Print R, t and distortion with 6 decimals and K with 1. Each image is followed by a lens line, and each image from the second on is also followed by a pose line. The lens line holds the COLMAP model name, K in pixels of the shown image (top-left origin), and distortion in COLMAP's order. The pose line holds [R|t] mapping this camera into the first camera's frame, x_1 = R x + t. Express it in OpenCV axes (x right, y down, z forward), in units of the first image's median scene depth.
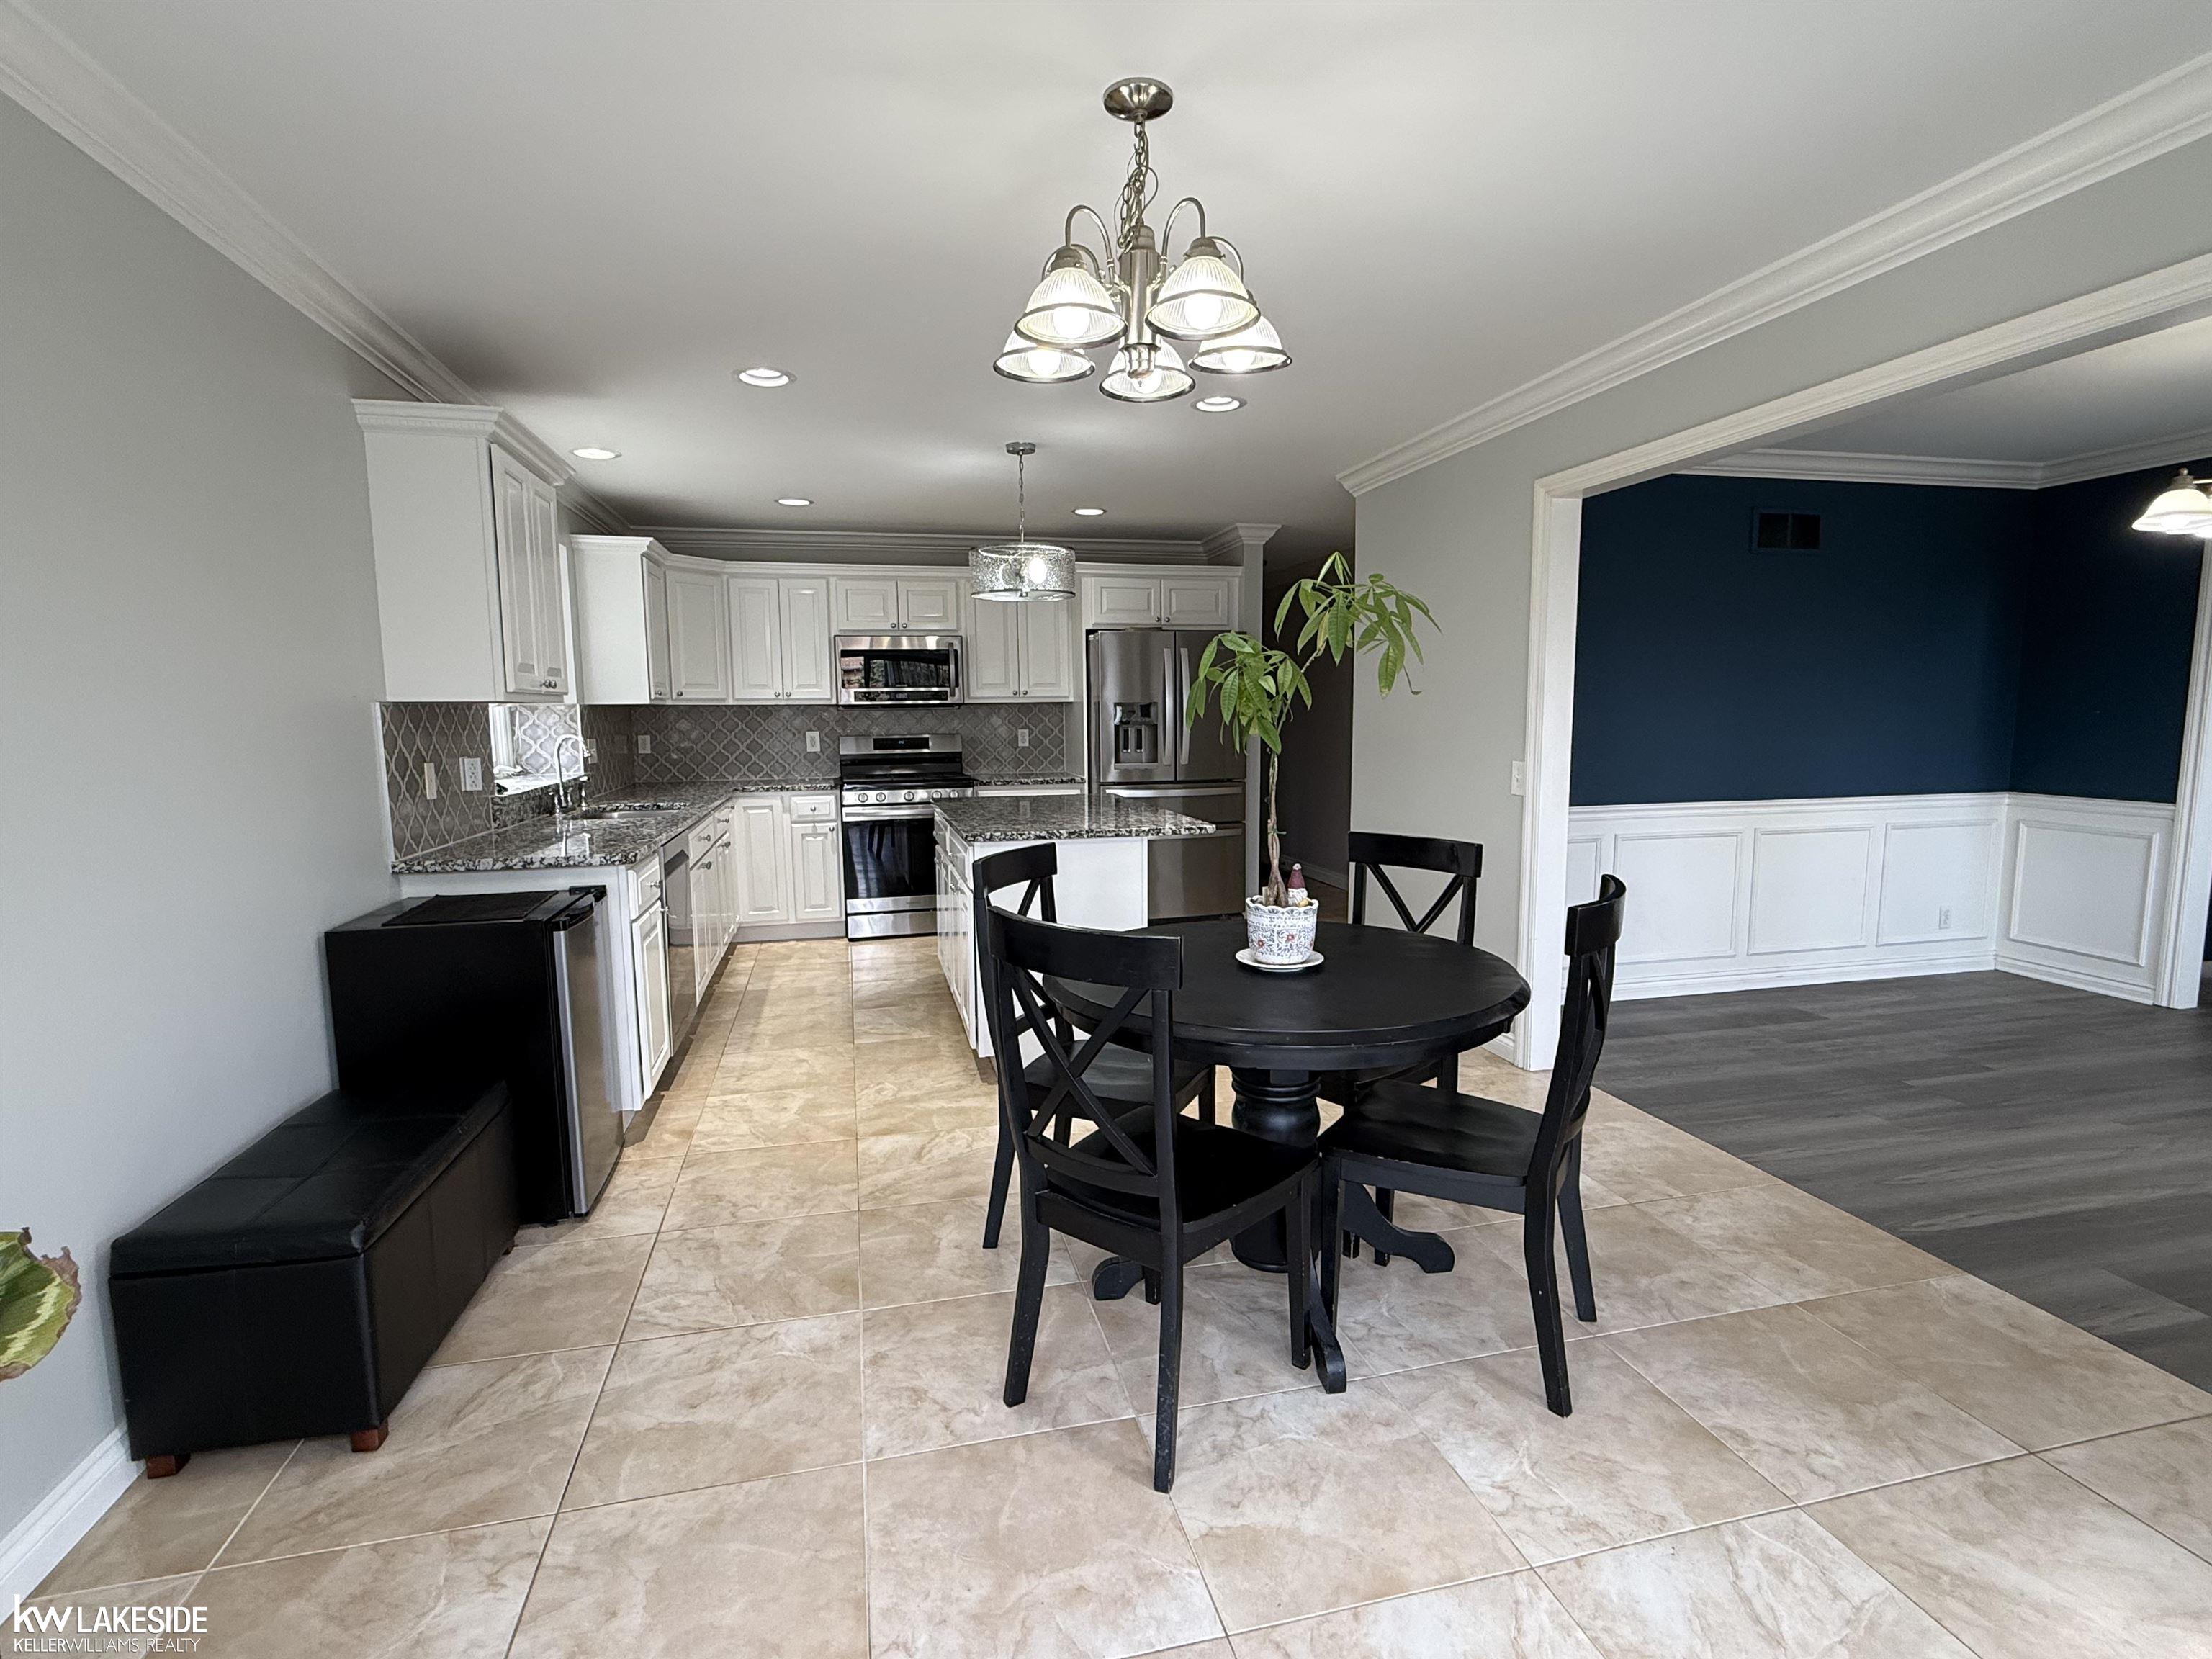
lens RADIAL K [[1079.1, 0, 1109.4], [0, 1079.1, 830.5], [0, 0, 1]] dist [0.002123, -0.000705]
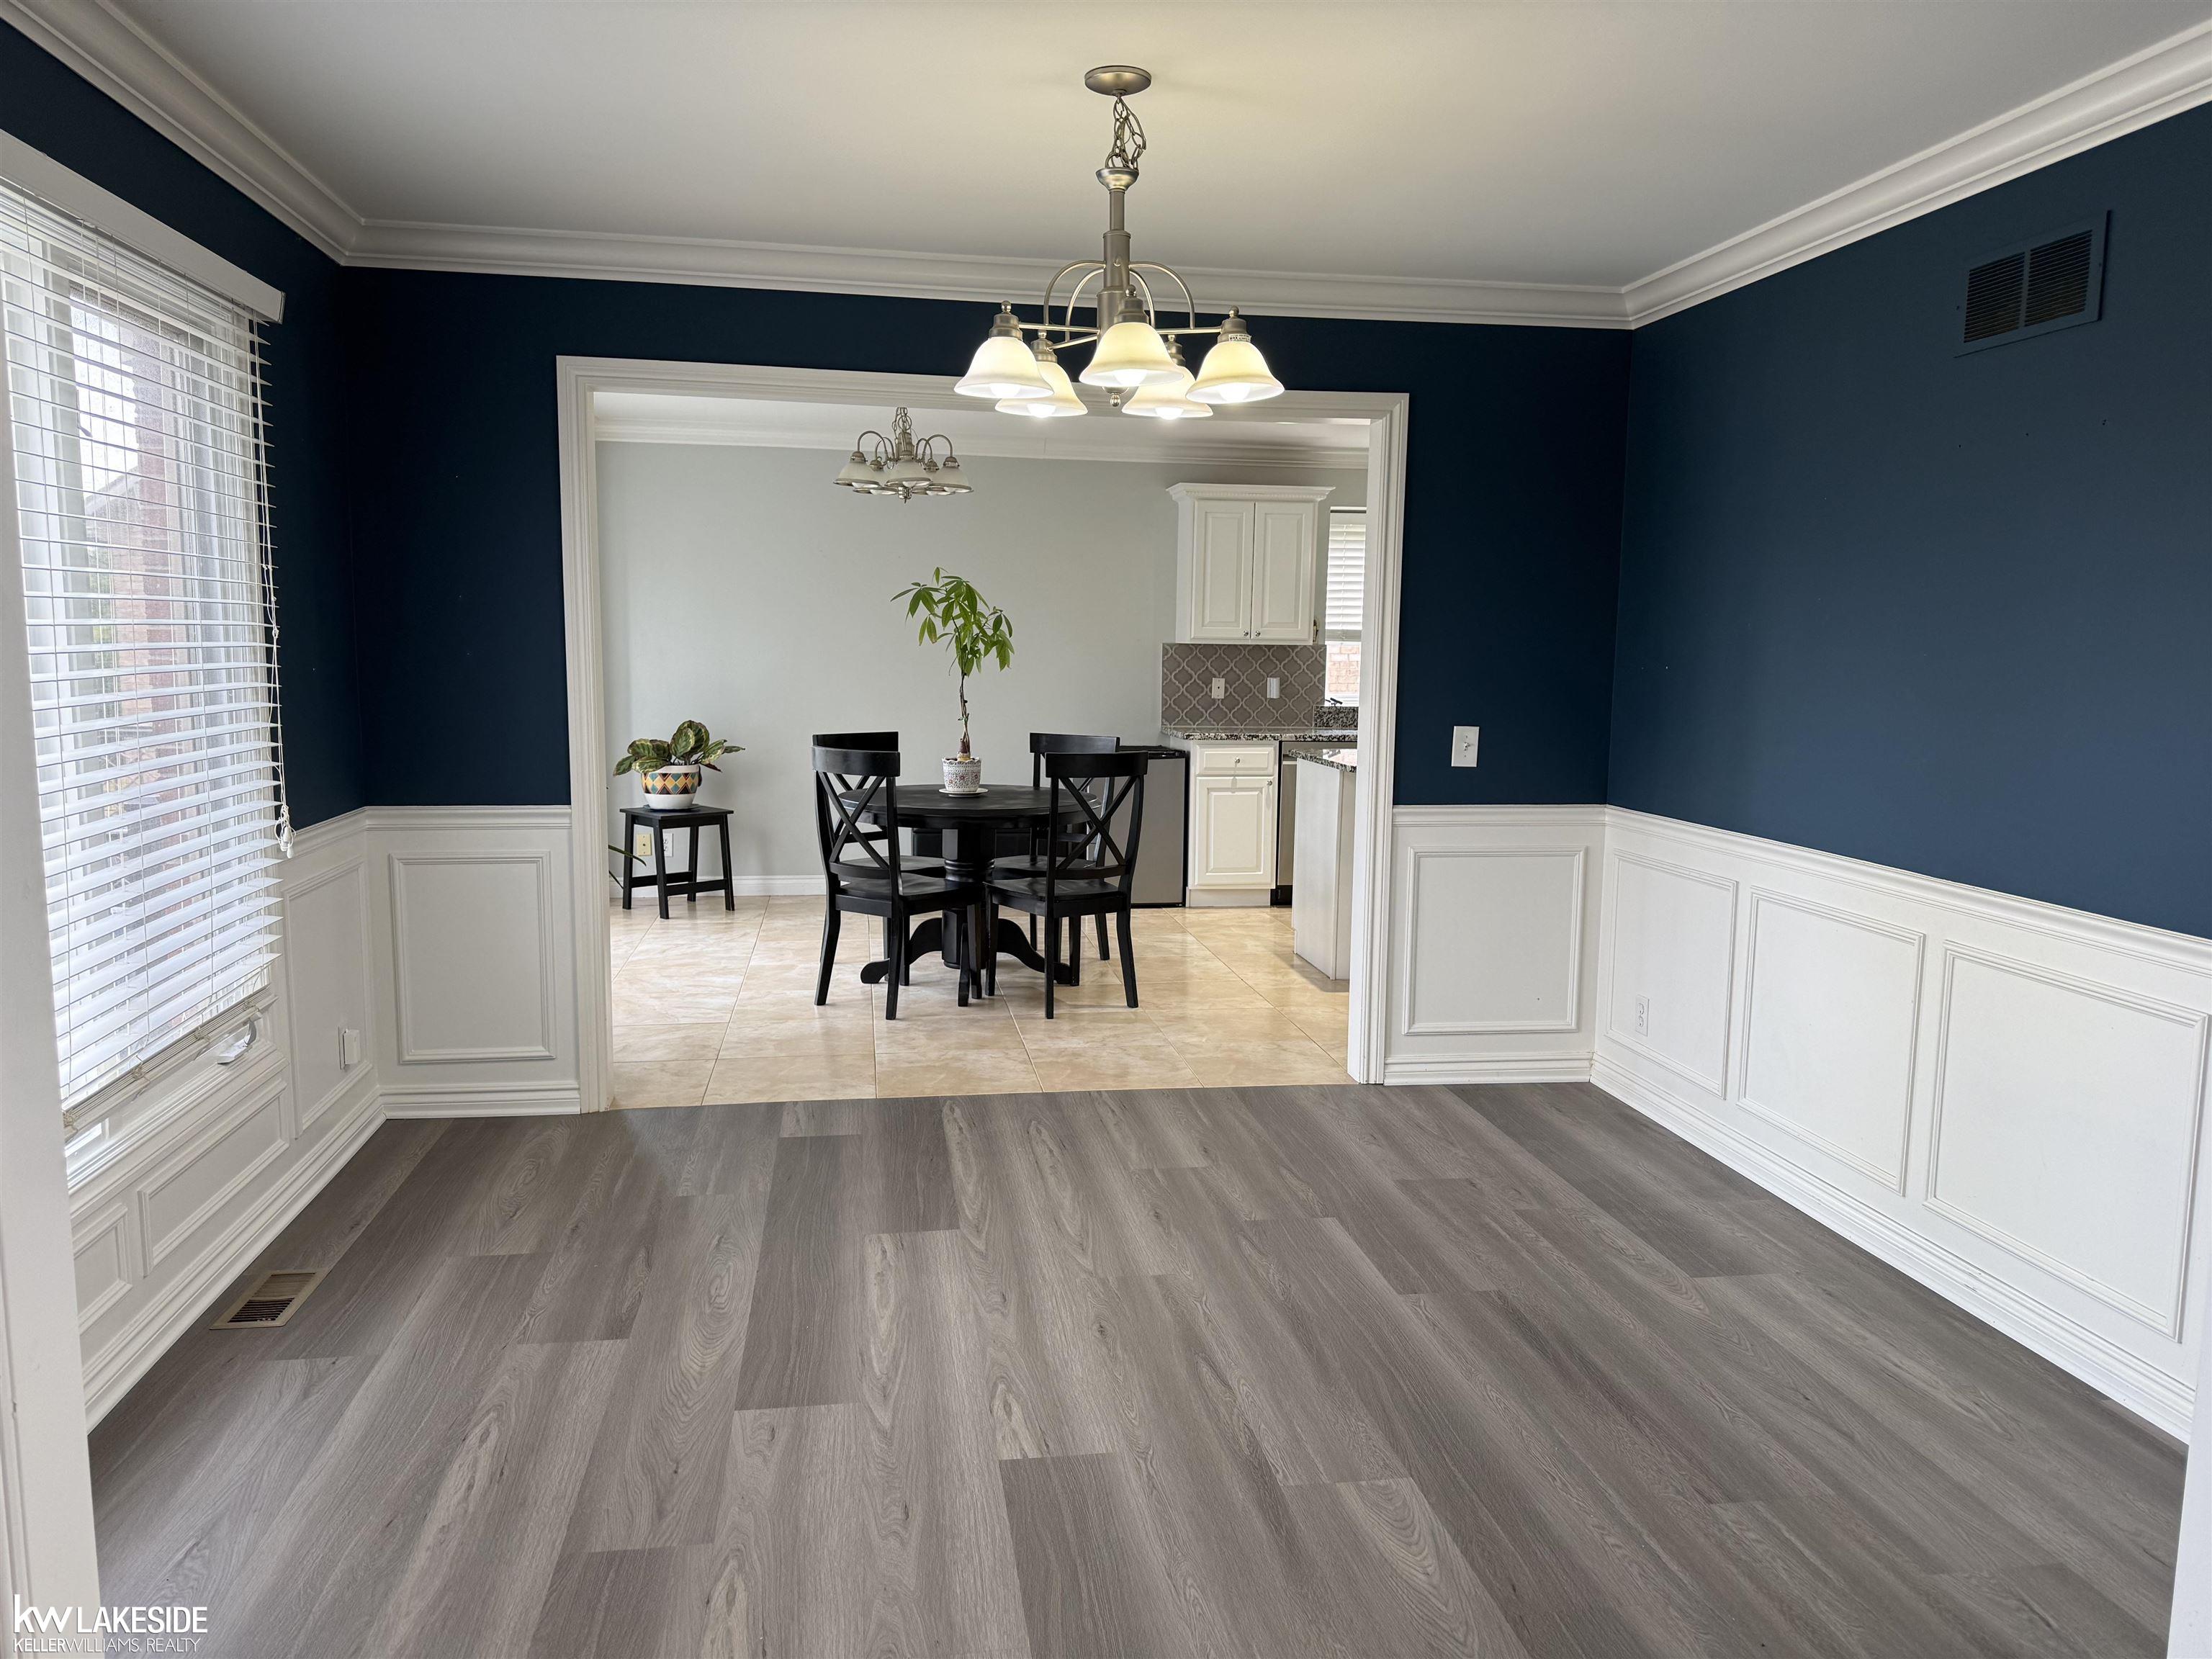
lens RADIAL K [[1542.6, 0, 1106.0], [0, 1542.6, 829.5], [0, 0, 1]] dist [0.111080, -0.171731]
pose [[-0.078683, 0.128419, -0.988594, 2.684588], [-0.126035, 0.982430, 0.137650, -0.200304], [0.988900, 0.135428, -0.061115, 1.407688]]
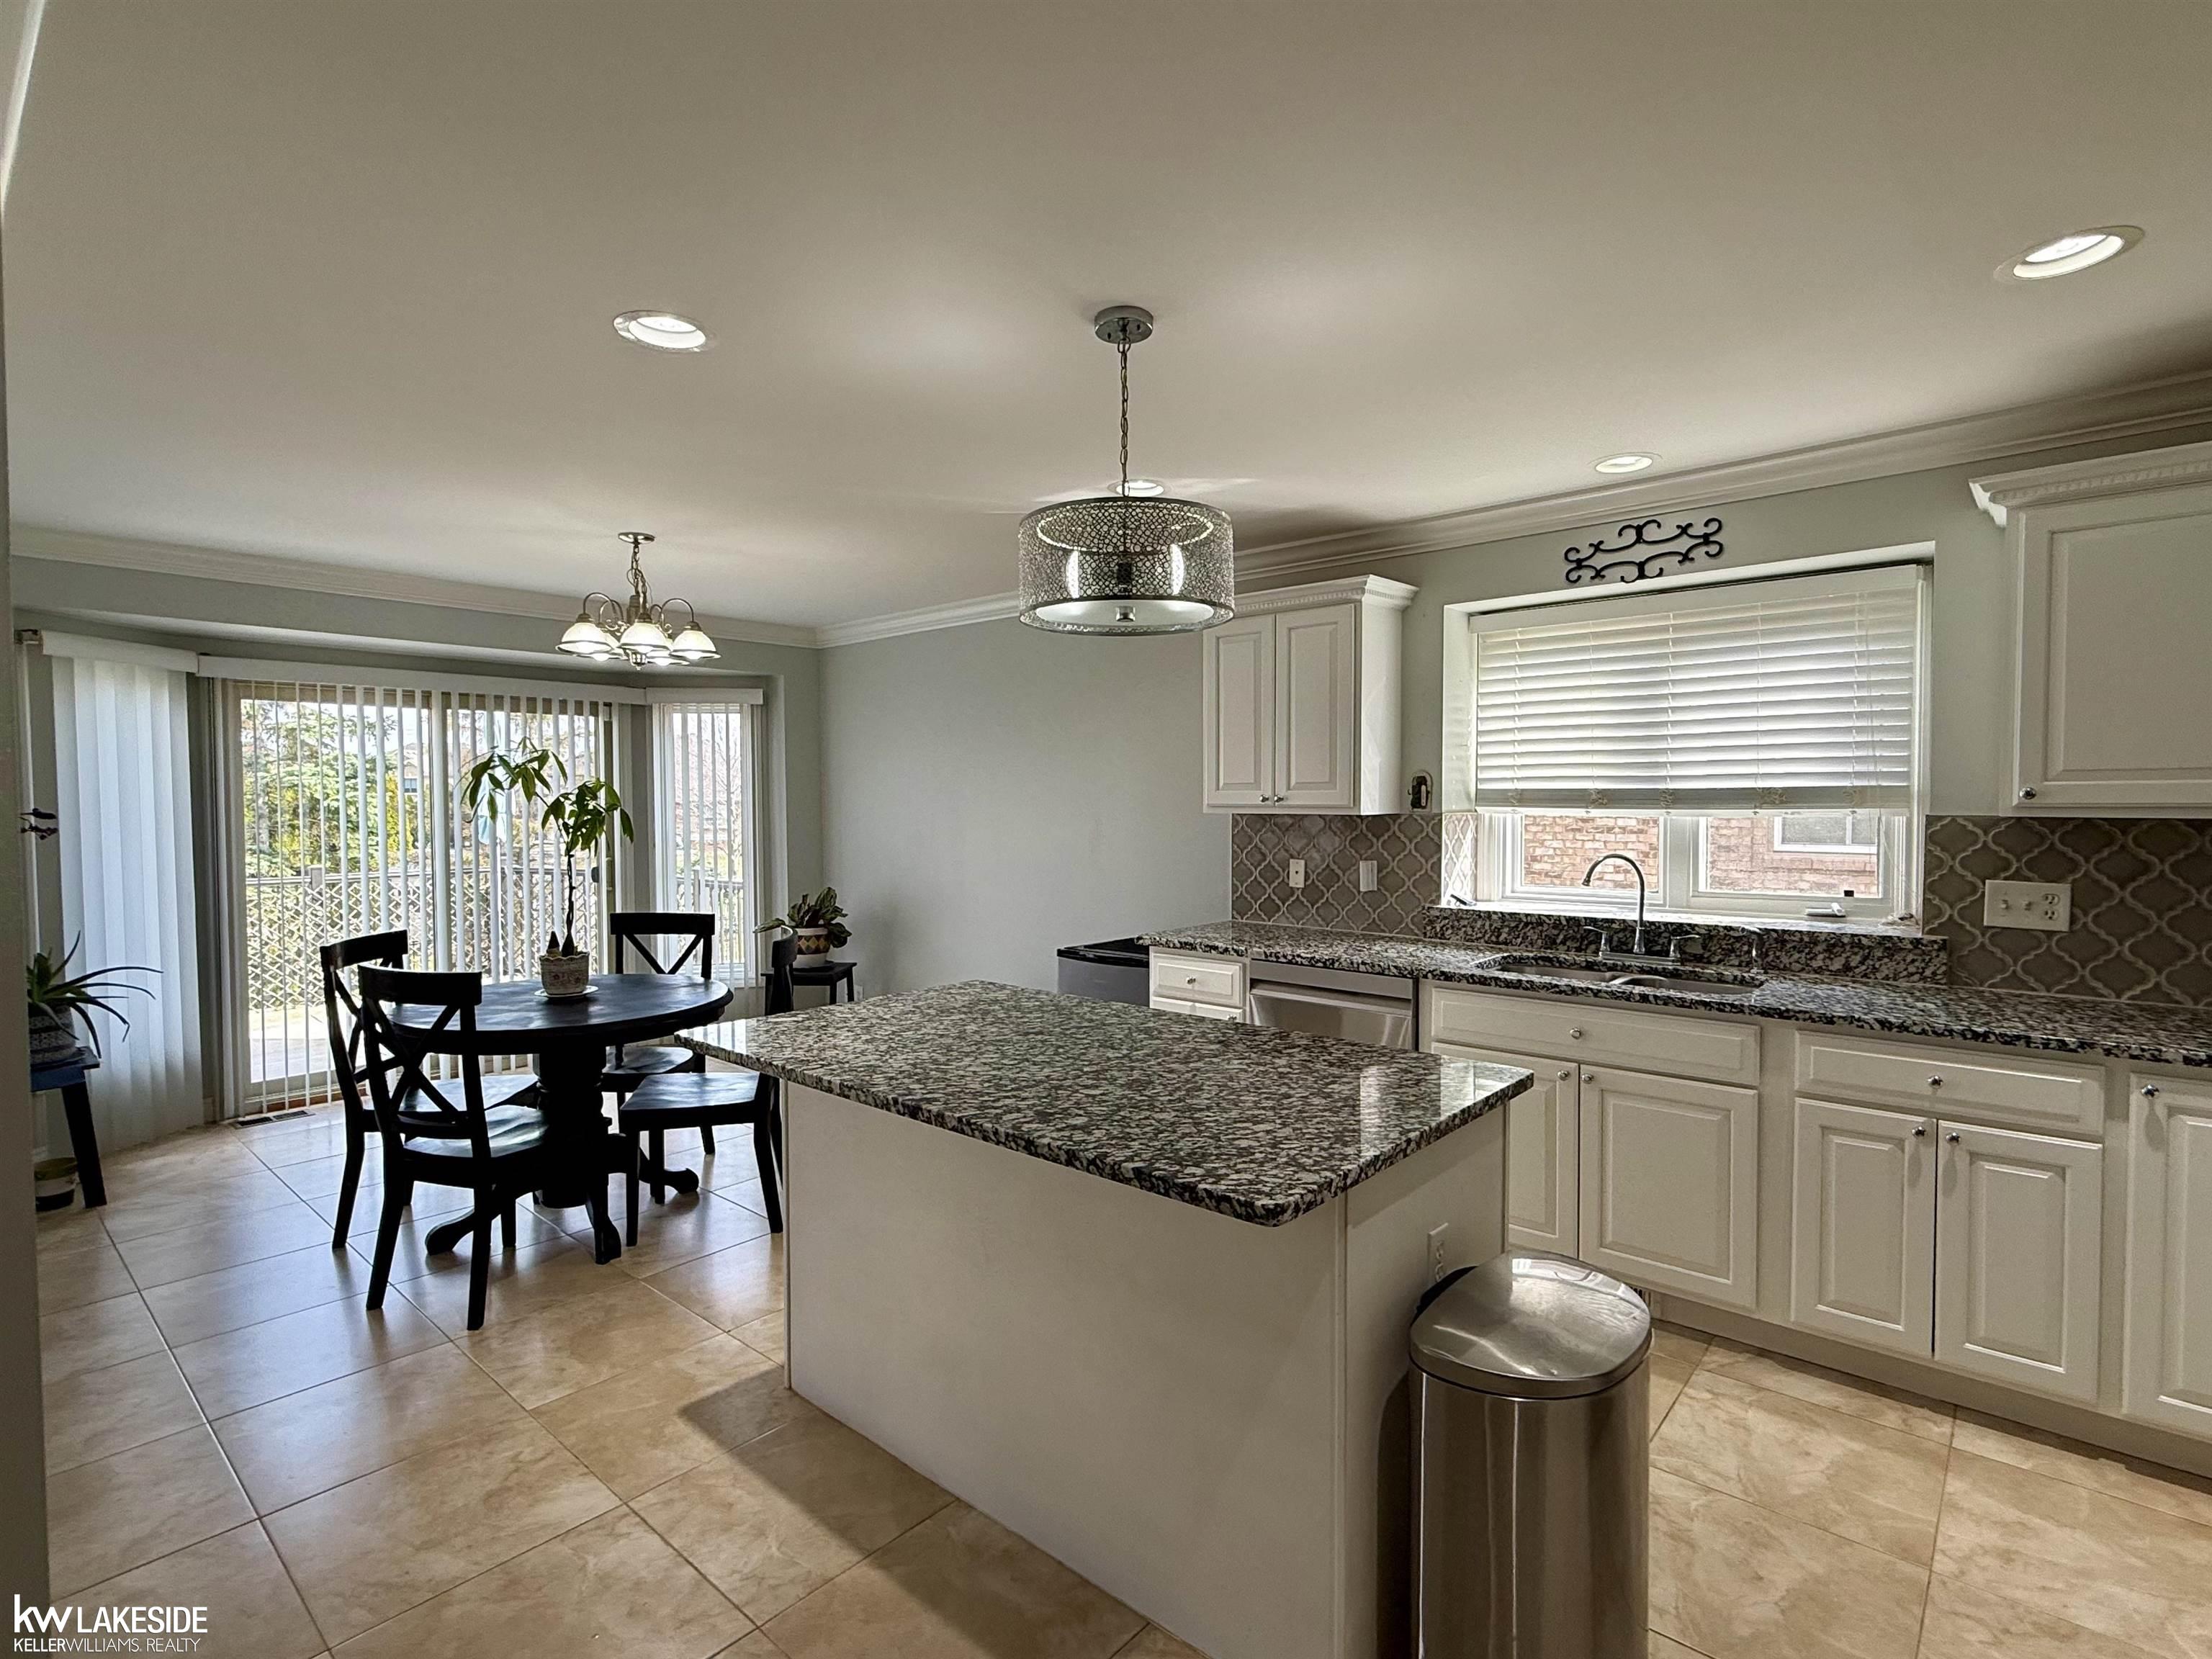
lens RADIAL K [[1080.0, 0, 1106.0], [0, 1080.0, 829.5], [0, 0, 1]] dist [0.001002, -0.000749]
pose [[-0.819448, 0.029941, -0.572371, 0.403908], [-0.053441, 0.990293, 0.128313, -0.347918], [0.570657, 0.135734, -0.809893, 2.661085]]
